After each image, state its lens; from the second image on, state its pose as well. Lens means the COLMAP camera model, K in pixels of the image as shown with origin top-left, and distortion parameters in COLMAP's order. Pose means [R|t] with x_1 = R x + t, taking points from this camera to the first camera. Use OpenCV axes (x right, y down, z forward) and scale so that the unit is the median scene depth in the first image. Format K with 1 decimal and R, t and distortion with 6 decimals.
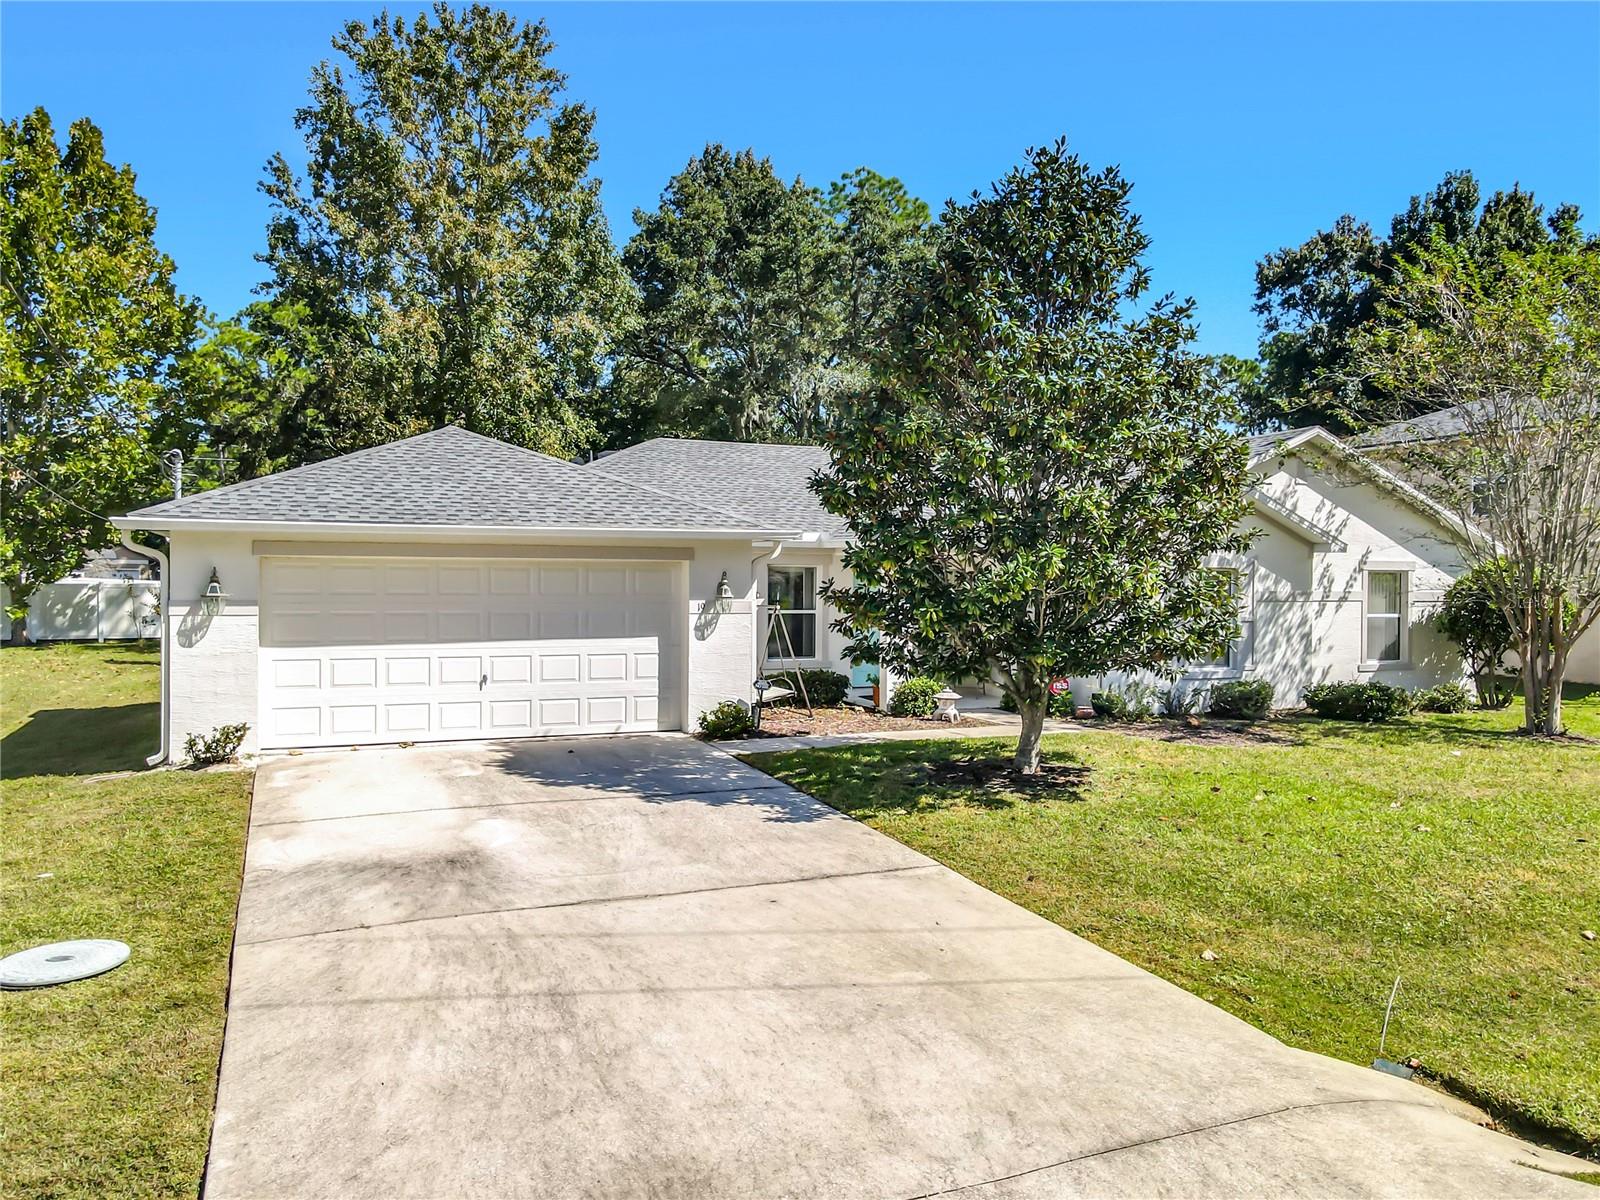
lens RADIAL K [[1215.9, 0, 800.7], [0, 1215.9, 568.1], [0, 0, 1]] dist [0.008277, 0.004989]
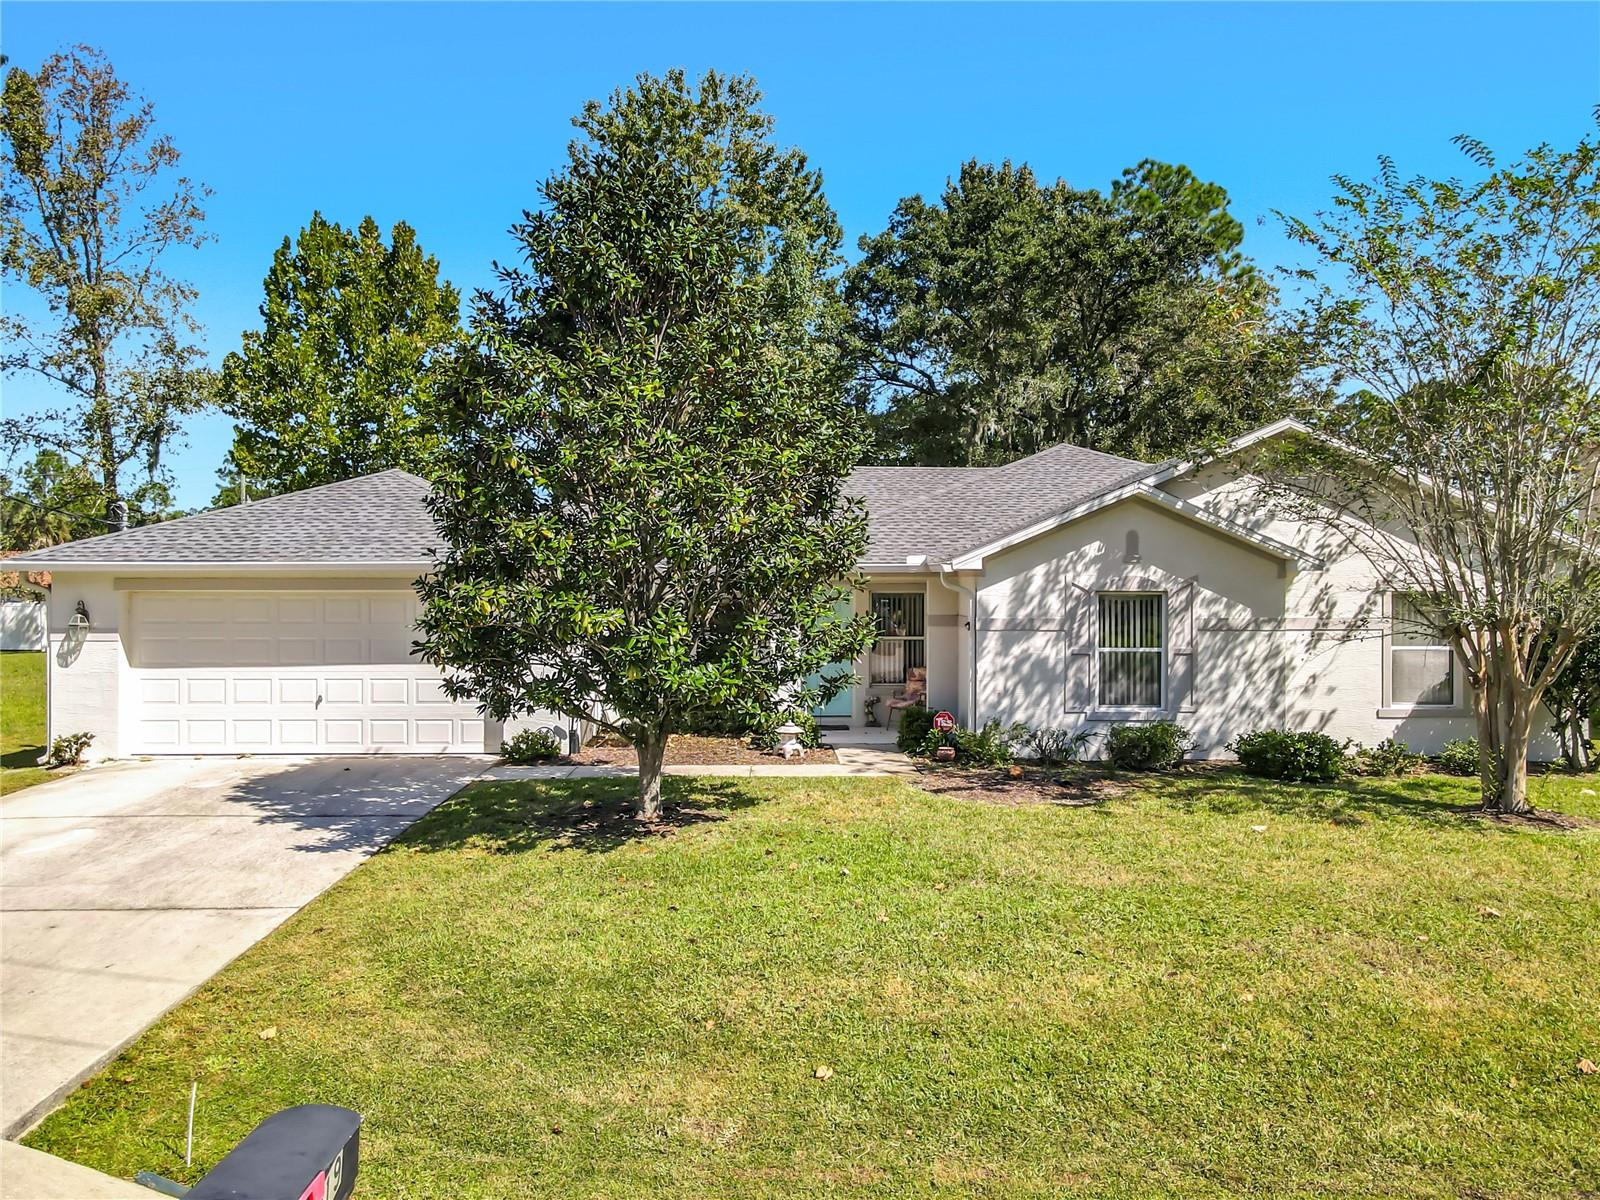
lens RADIAL K [[1181.2, 0, 800.0], [0, 1181.2, 600.0], [0, 0, 1]] dist [0.009796, 0.012561]
pose [[0.923925, -0.005112, -0.382540, 0.430414], [0.009719, 0.999902, 0.010112, -0.004334], [0.382451, -0.013060, 0.923884, 0.138736]]
